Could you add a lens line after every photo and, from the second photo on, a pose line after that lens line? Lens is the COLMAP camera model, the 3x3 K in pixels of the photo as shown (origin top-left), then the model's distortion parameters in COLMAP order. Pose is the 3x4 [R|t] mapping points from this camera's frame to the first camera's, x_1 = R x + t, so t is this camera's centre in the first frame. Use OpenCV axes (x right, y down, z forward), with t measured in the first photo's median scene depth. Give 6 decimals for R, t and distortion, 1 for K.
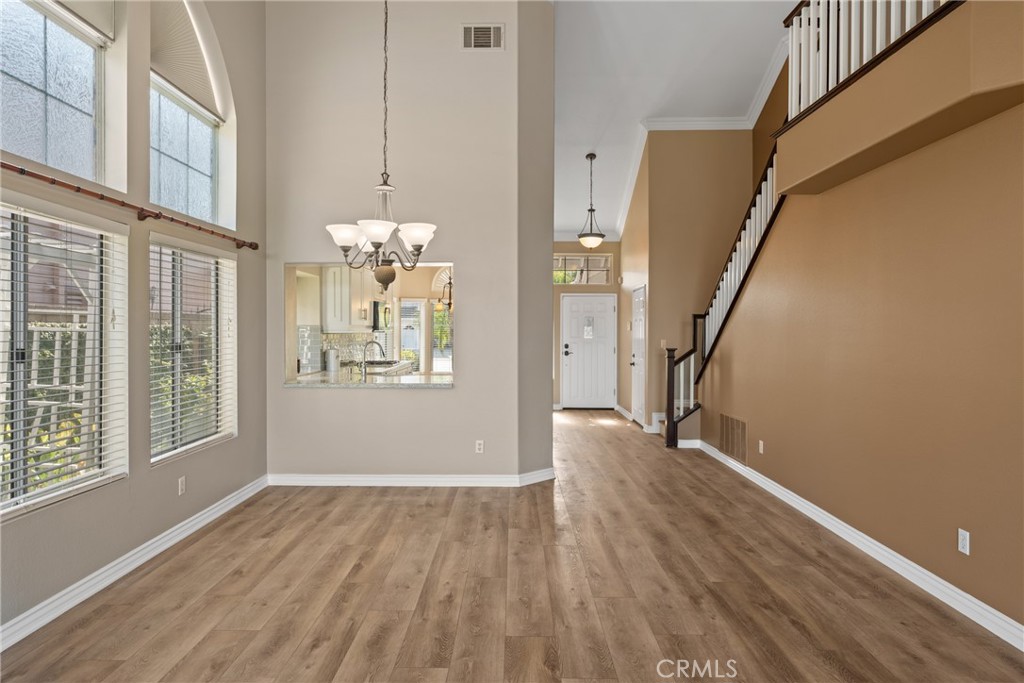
lens RADIAL K [[605.1, 0, 509.2], [0, 605.1, 333.0], [0, 0, 1]] dist [-0.009661, -0.000235]
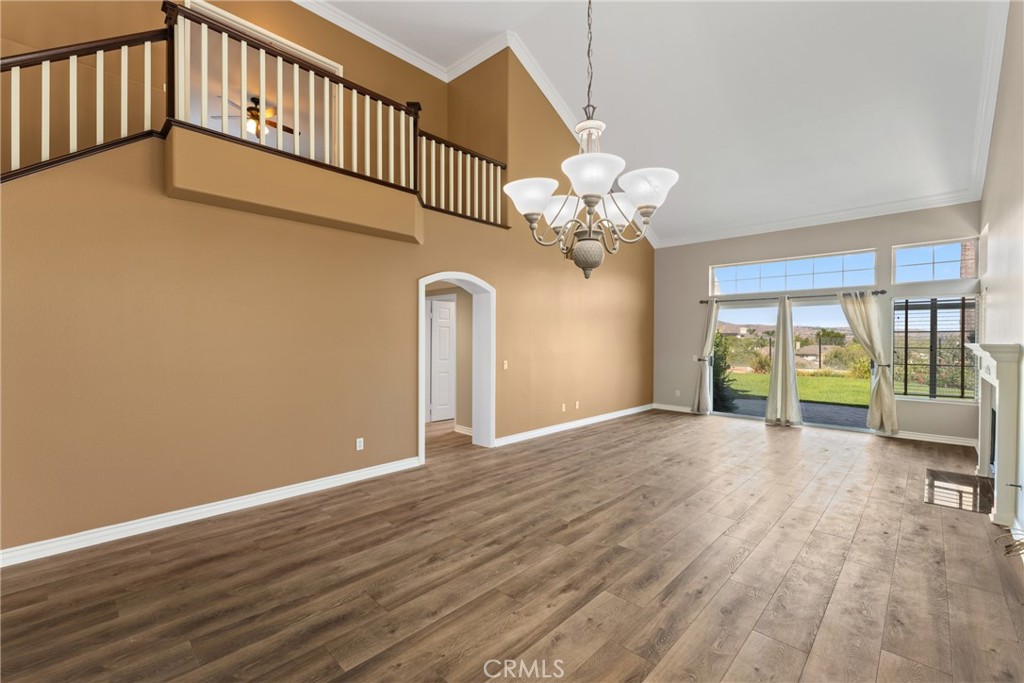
lens RADIAL K [[440.0, 0, 525.5], [0, 440.0, 343.7], [0, 0, 1]] dist [-0.000501, -0.000673]
pose [[-0.747015, -0.017289, 0.664582, -0.403191], [-0.008836, 0.999832, 0.016079, -0.001161], [-0.664748, 0.006139, -0.747042, 1.189153]]
